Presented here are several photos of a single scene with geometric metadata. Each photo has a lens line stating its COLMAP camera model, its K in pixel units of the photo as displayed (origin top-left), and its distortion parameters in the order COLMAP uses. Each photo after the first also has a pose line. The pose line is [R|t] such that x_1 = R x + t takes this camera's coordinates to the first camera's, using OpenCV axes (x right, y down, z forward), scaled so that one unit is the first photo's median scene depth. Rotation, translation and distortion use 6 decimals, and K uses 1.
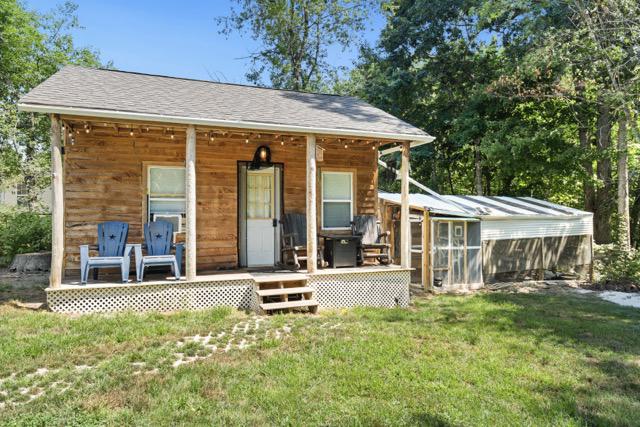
lens RADIAL K [[419.2, 0, 320.0], [0, 419.2, 213.5], [0, 0, 1]] dist [0.000439, -0.000627]
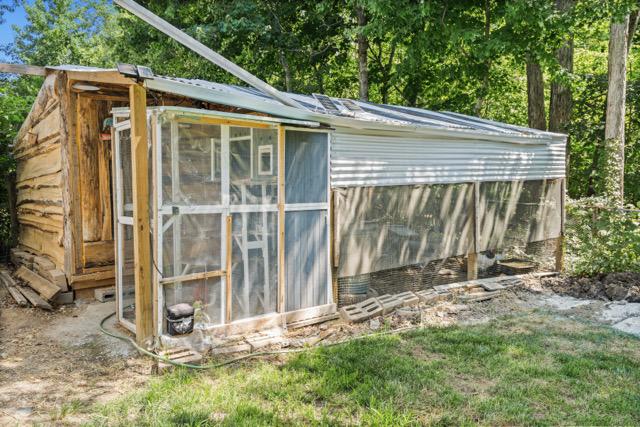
lens RADIAL K [[534.2, 0, 320.0], [0, 534.2, 213.5], [0, 0, 1]] dist [0.004380, 0.001370]
pose [[0.970514, -0.020377, 0.240181, 0.254716], [0.002100, 0.997097, 0.076109, 0.050076], [-0.241034, -0.073360, 0.967740, 0.532846]]
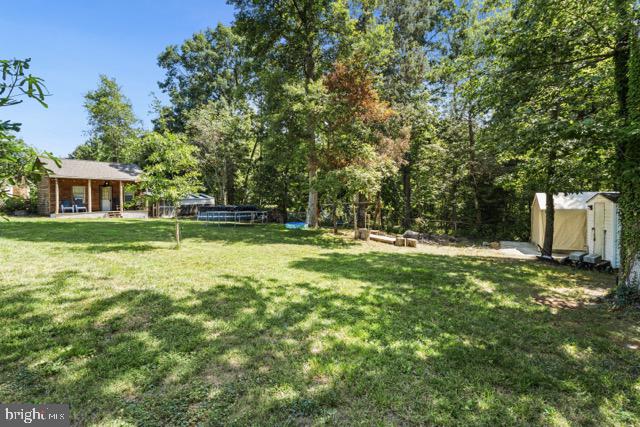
lens RADIAL K [[298.3, 0, 320.0], [0, 298.3, 213.5], [0, 0, 1]] dist [0.000136, 0.000021]
pose [[0.821501, -0.033719, 0.569209, -0.057168], [0.009008, 0.998893, 0.046172, 0.023675], [-0.570136, -0.032803, 0.820895, -1.723711]]
